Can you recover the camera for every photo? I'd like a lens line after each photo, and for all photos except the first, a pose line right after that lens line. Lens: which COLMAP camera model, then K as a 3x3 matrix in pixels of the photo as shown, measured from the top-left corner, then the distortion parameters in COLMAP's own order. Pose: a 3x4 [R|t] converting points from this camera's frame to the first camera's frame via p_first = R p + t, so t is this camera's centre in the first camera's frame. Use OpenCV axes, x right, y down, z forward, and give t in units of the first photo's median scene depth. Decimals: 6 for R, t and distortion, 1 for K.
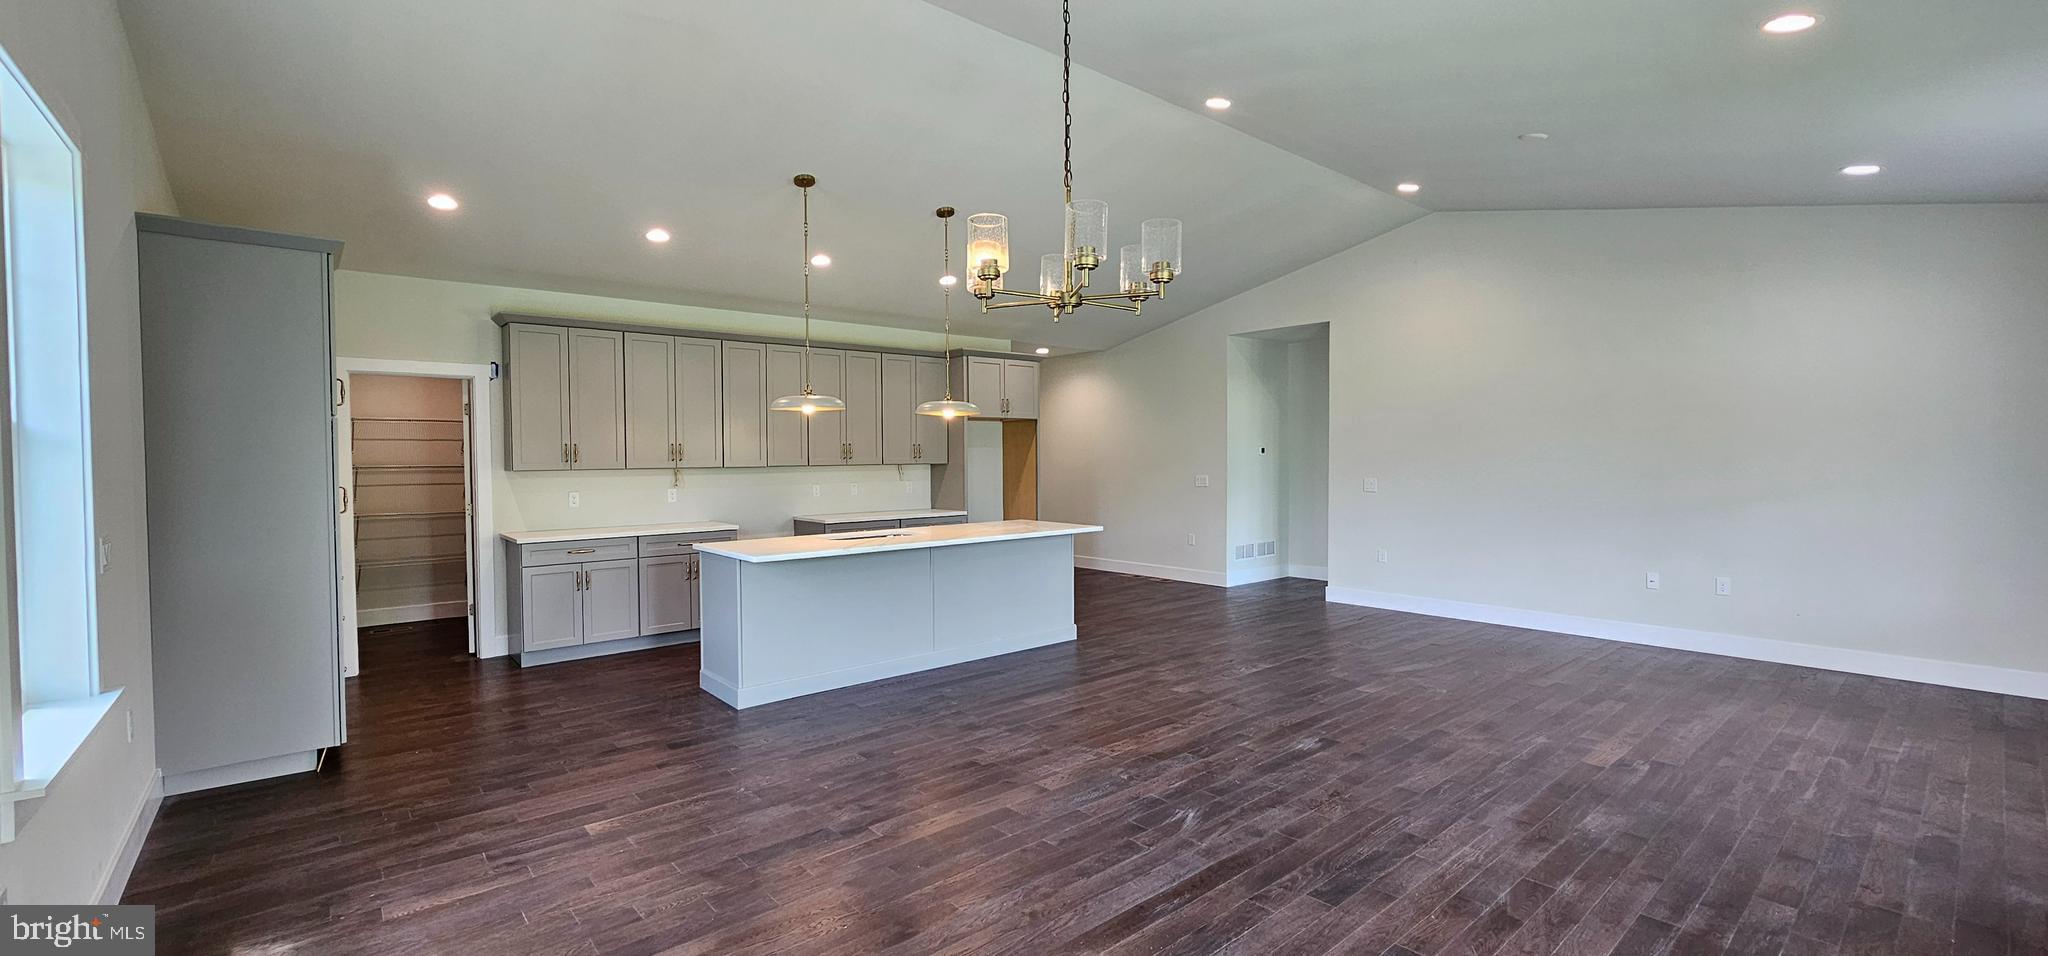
lens RADIAL K [[838.2, 0, 1026.6], [0, 838.2, 474.5], [0, 0, 1]] dist [-0.000855, -0.000215]
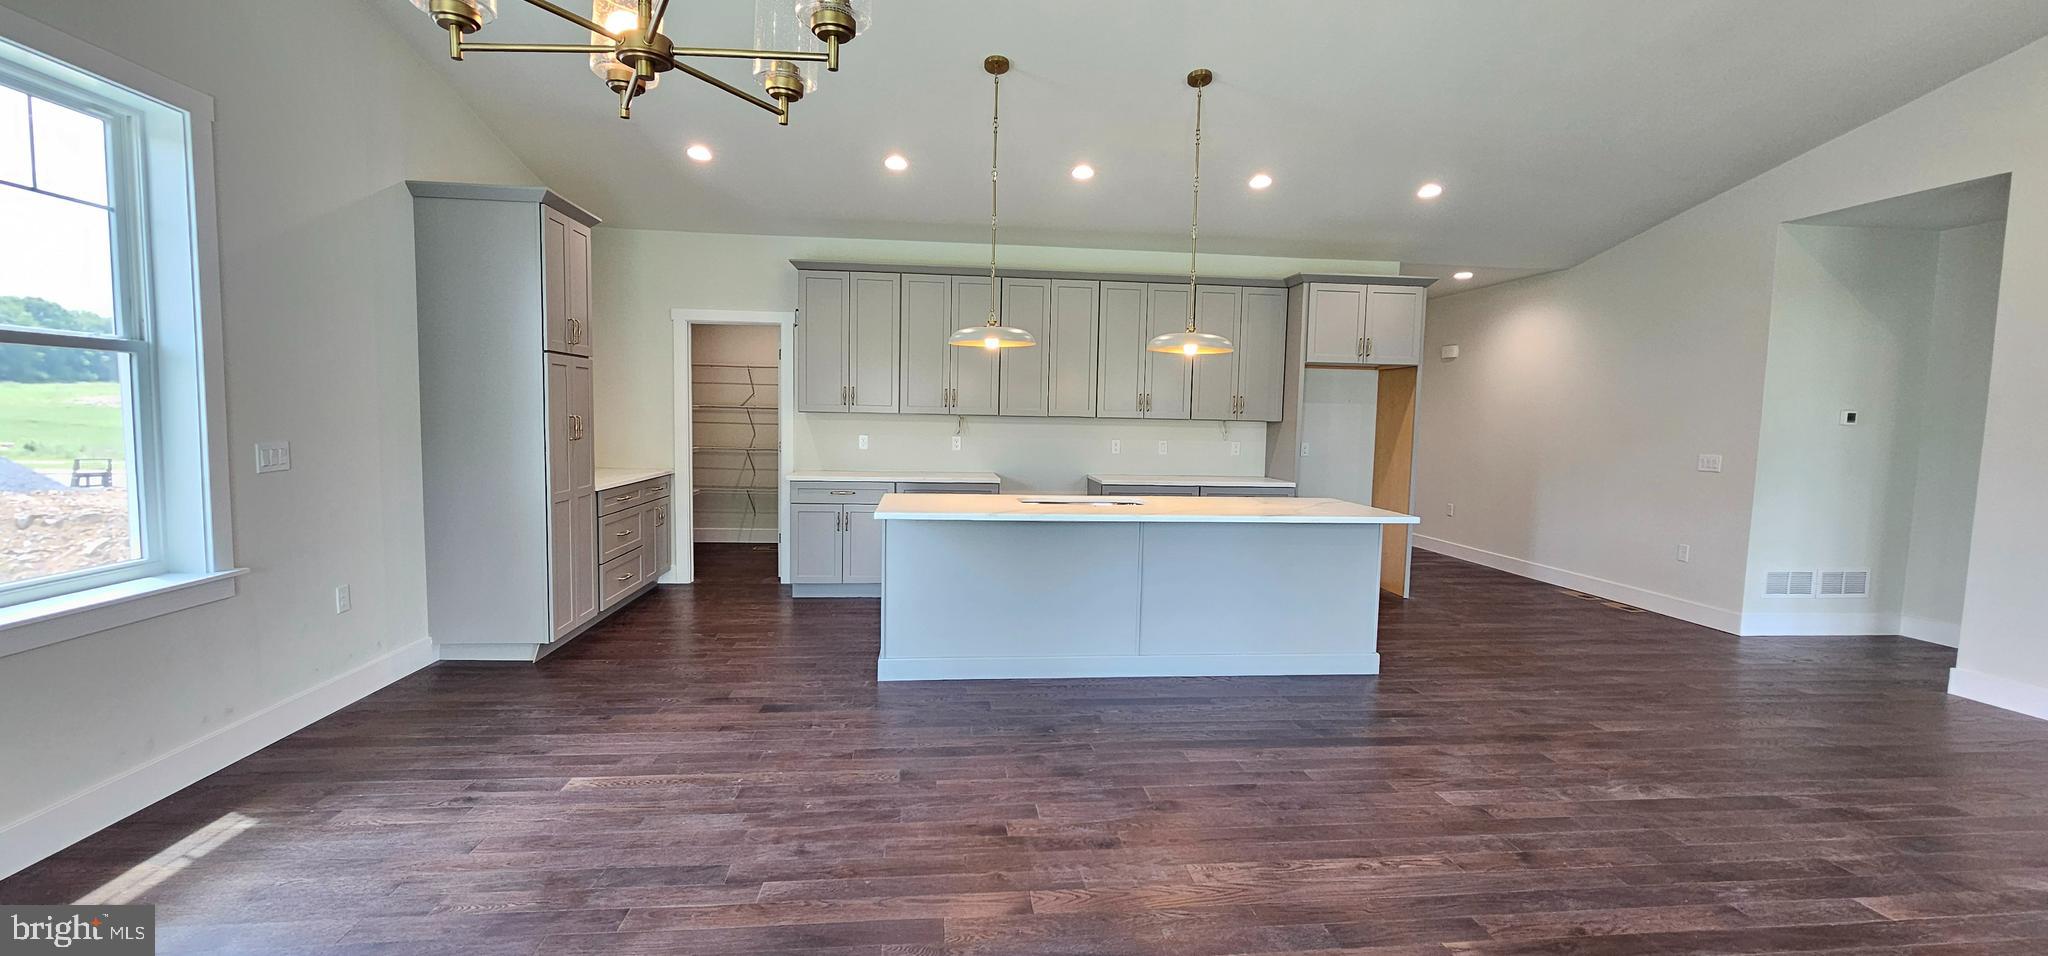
lens RADIAL K [[838.2, 0, 1020.4], [0, 838.2, 475.9], [0, 0, 1]] dist [-0.000855, -0.000215]
pose [[0.821863, 0.067425, -0.565681, 0.217873], [-0.041660, 0.997426, 0.058359, 0.003135], [0.568160, -0.024397, 0.822557, 0.286685]]
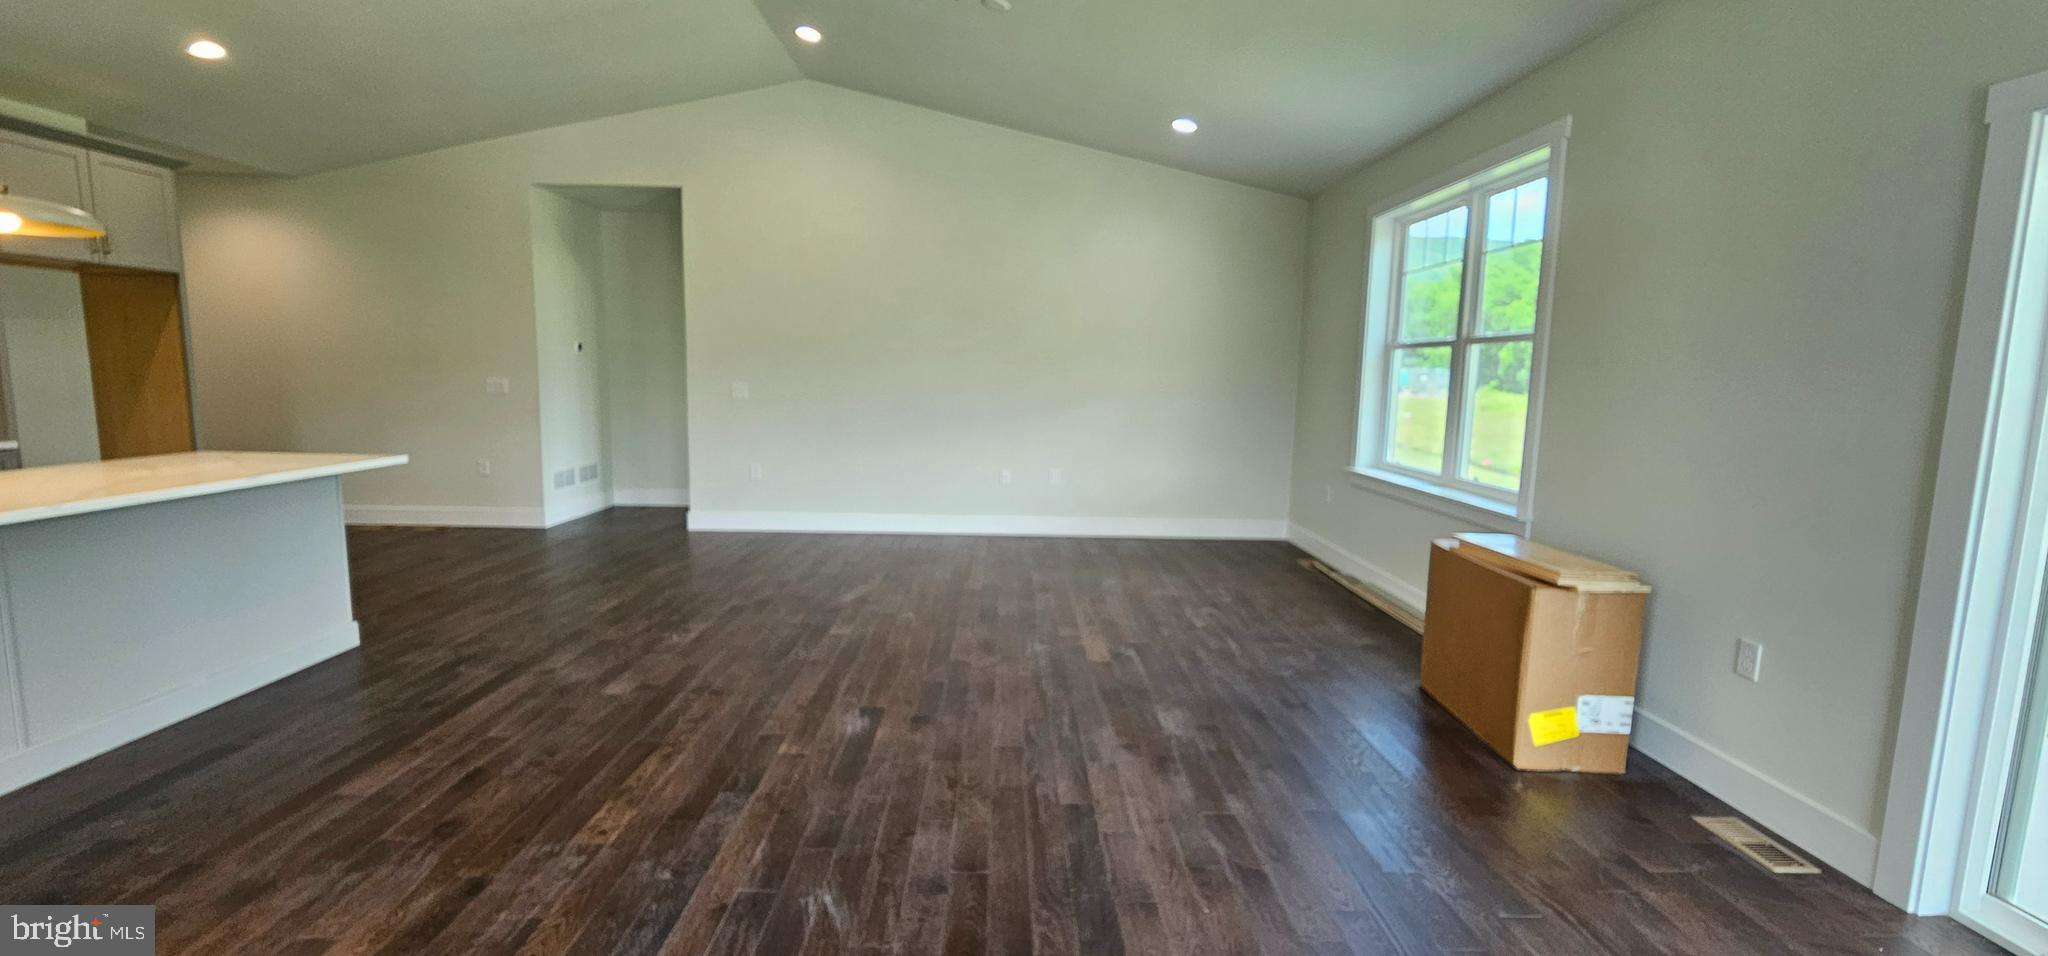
lens RADIAL K [[838.2, 0, 1021.2], [0, 838.2, 490.7], [0, 0, 1]] dist [-0.000855, -0.000215]
pose [[0.641587, -0.087772, 0.762012, -0.093637], [-0.006097, 0.992817, 0.119490, 0.011835], [-0.767026, -0.081310, 0.636443, 0.284842]]
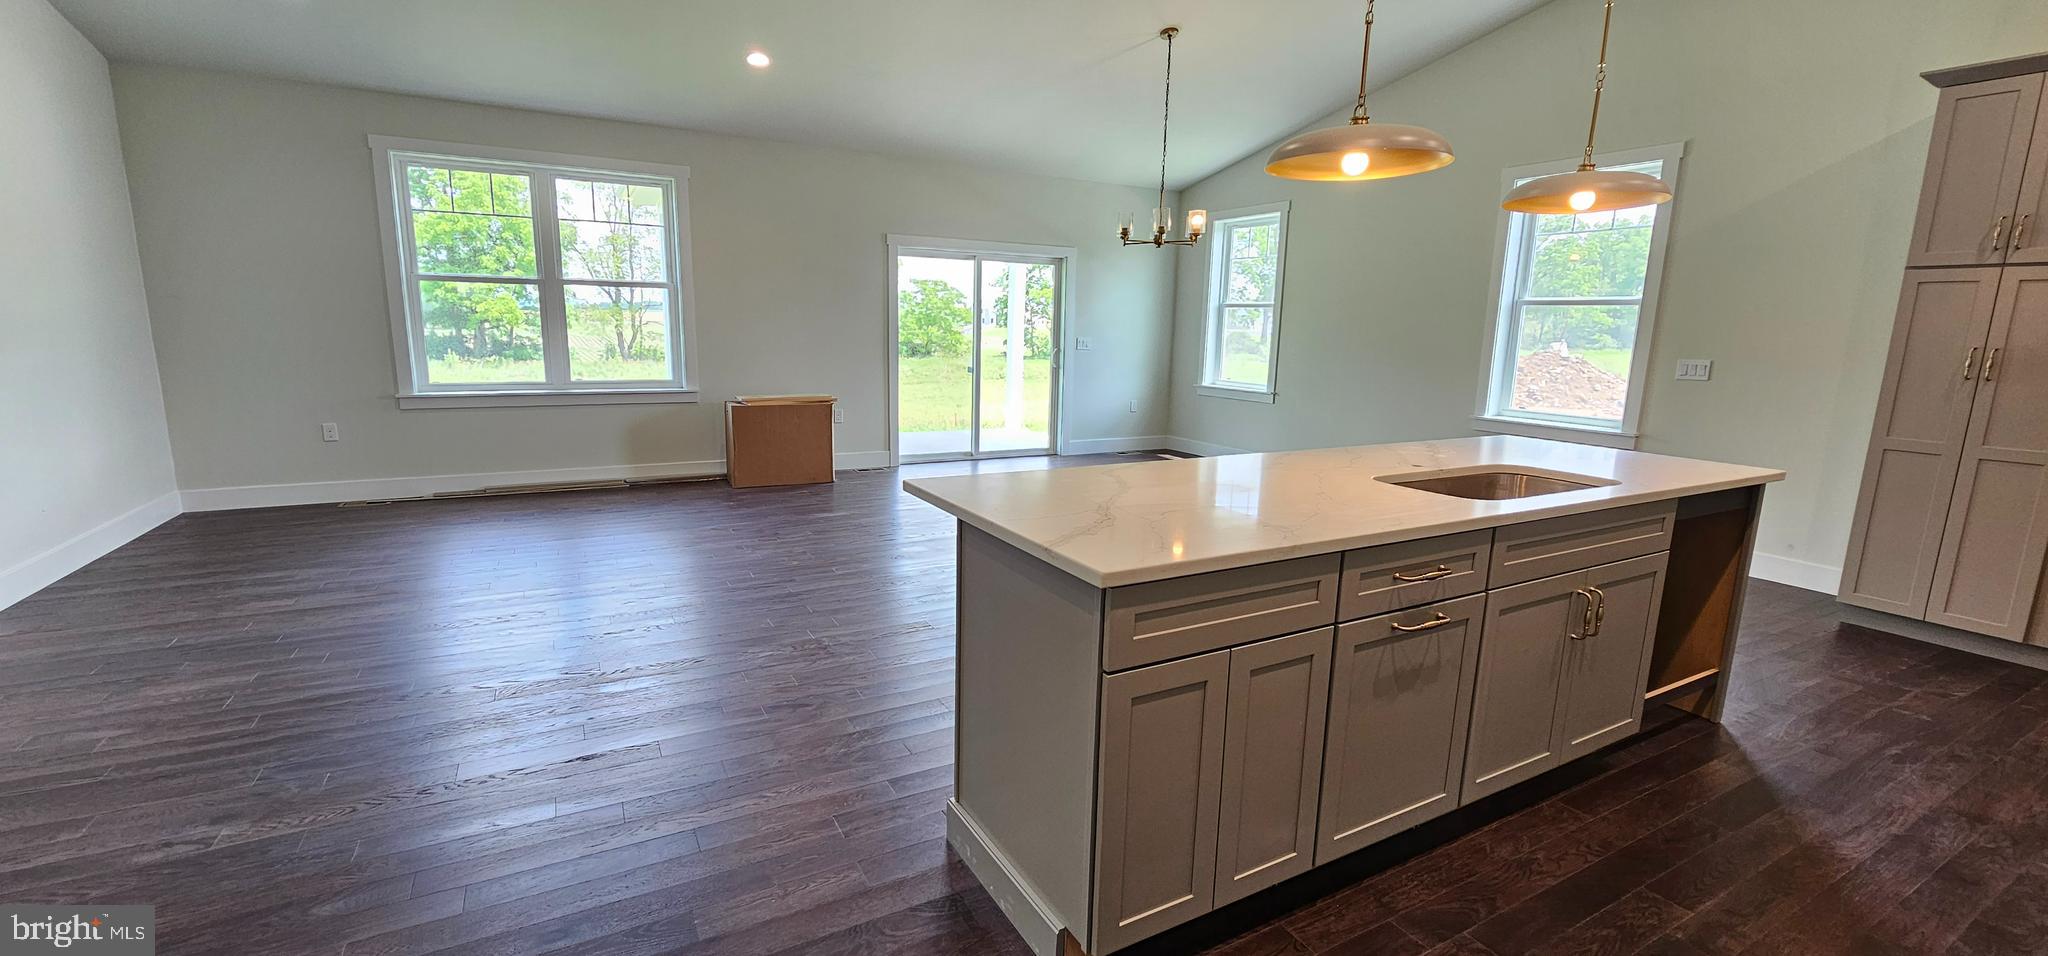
lens RADIAL K [[838.2, 0, 1017.3], [0, 838.2, 479.0], [0, 0, 1]] dist [-0.000855, -0.000215]
pose [[-0.978258, -0.052892, 0.200533, -0.027721], [-0.011124, 0.978922, 0.203929, -0.012079], [-0.207092, 0.197265, -0.958227, 1.416255]]
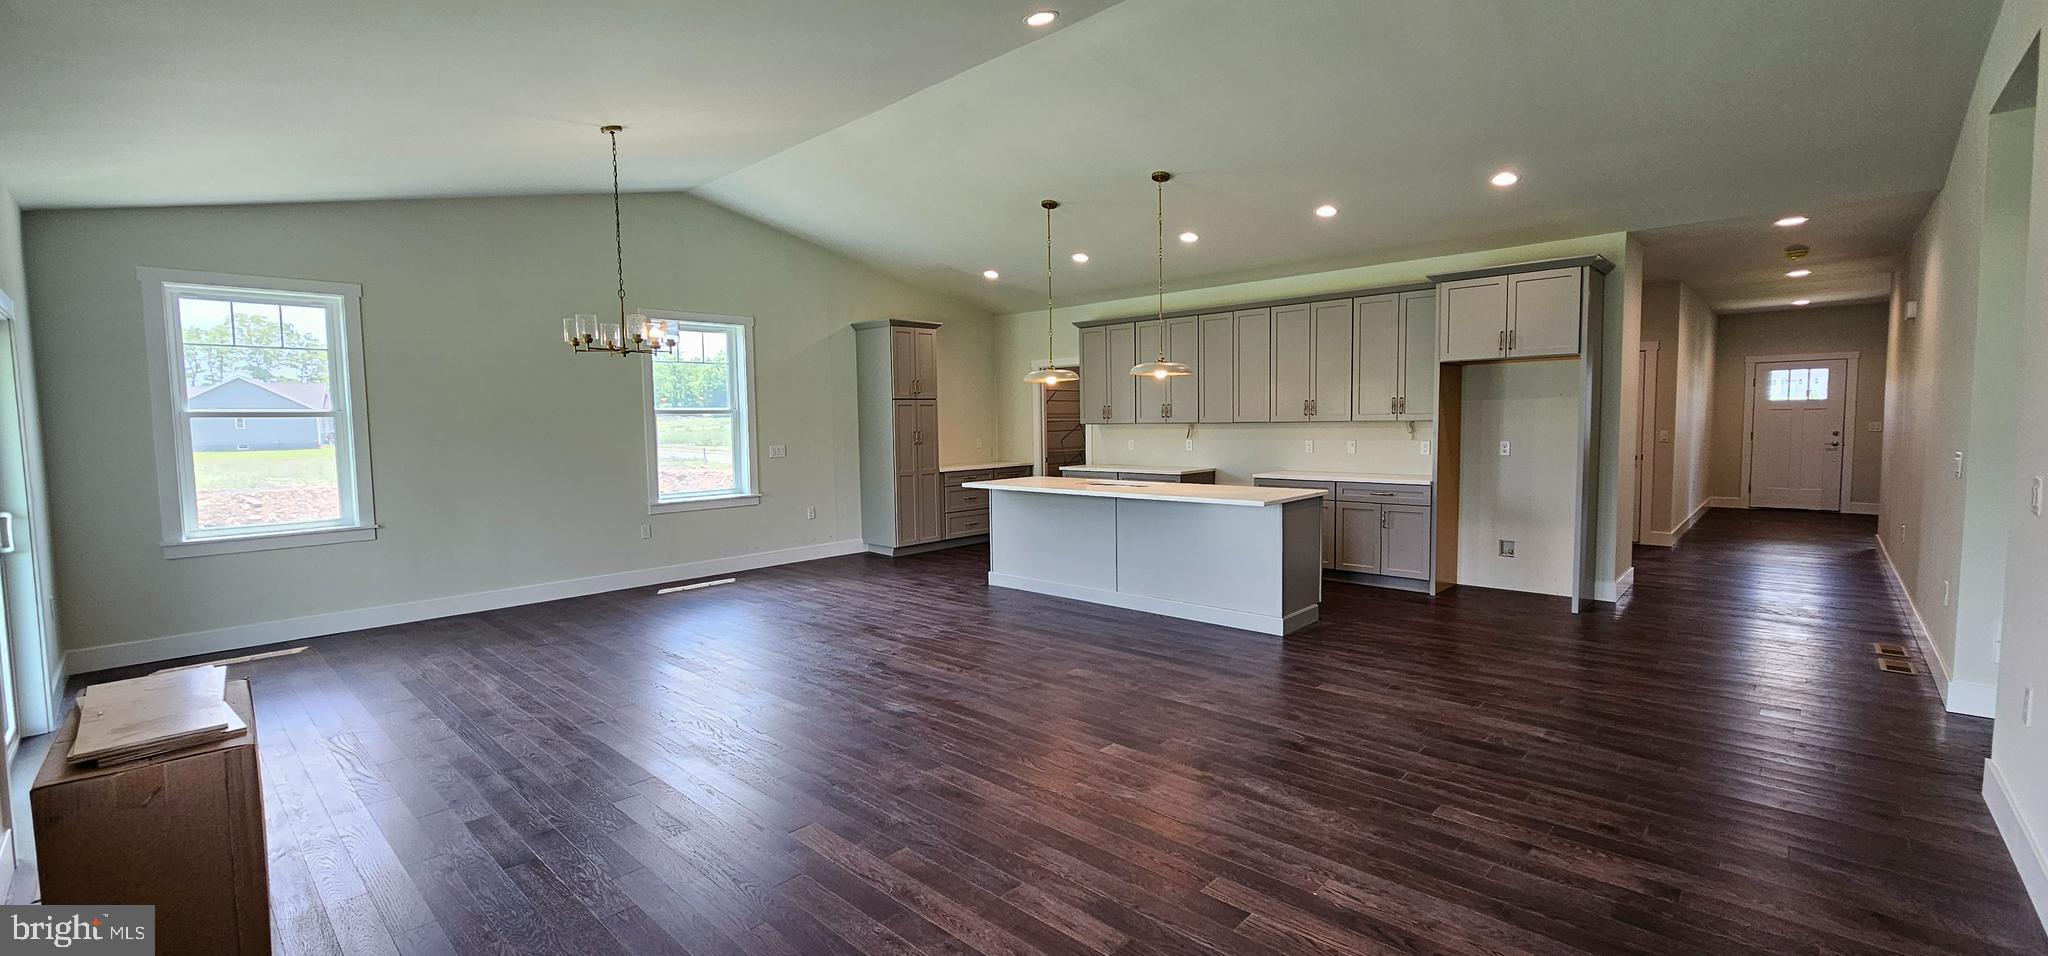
lens RADIAL K [[838.2, 0, 1016.8], [0, 838.2, 480.3], [0, 0, 1]] dist [-0.000855, -0.000215]
pose [[0.097055, 0.080510, -0.992017, 0.928329], [-0.007460, 0.996754, 0.080165, -0.023956], [0.995251, -0.000380, 0.097341, 0.725840]]
